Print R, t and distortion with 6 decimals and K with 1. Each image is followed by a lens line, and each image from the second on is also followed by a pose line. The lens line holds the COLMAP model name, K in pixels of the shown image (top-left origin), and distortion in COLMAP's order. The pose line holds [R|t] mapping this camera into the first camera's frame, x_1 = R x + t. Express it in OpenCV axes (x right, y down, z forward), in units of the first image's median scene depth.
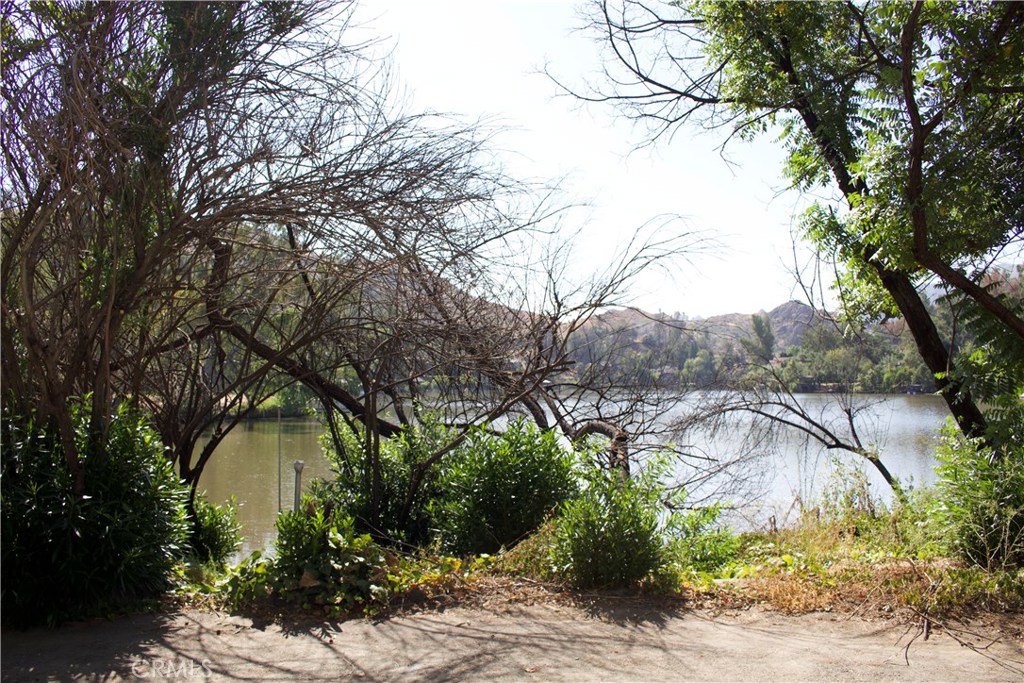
lens RADIAL K [[850.2, 0, 494.1], [0, 850.2, 340.3], [0, 0, 1]] dist [-0.158580, 0.125042]
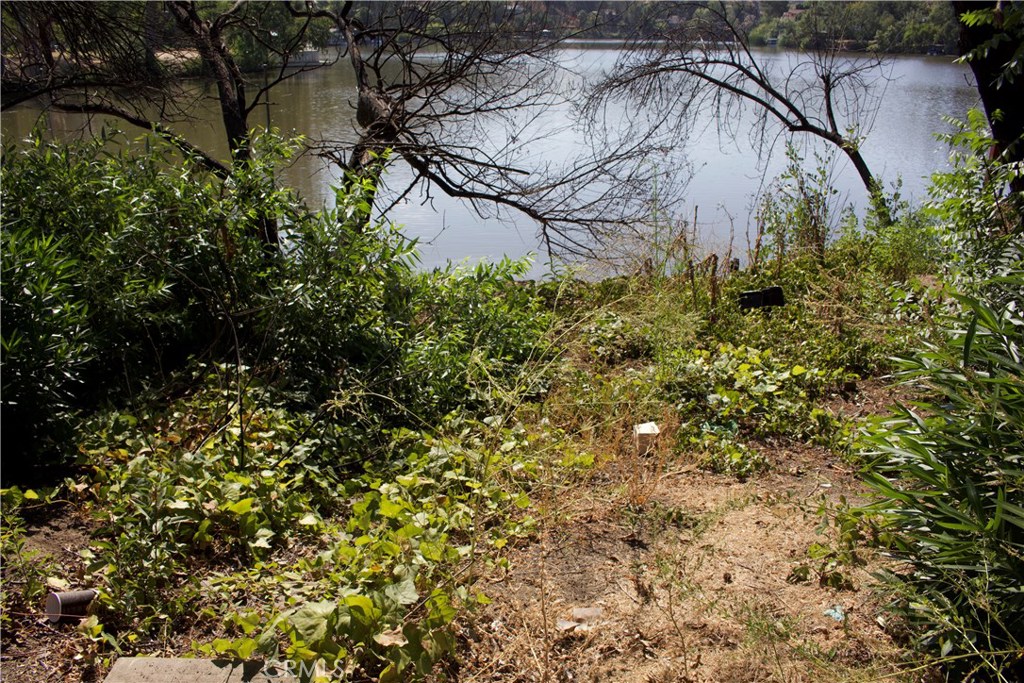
lens RADIAL K [[850.2, 0, 494.1], [0, 850.2, 340.3], [0, 0, 1]] dist [-0.158580, 0.125042]
pose [[0.999994, 0.003441, -0.000421, 0.142856], [-0.002997, 0.919240, 0.393687, 0.015846], [0.001742, -0.393684, 0.919244, 0.264164]]
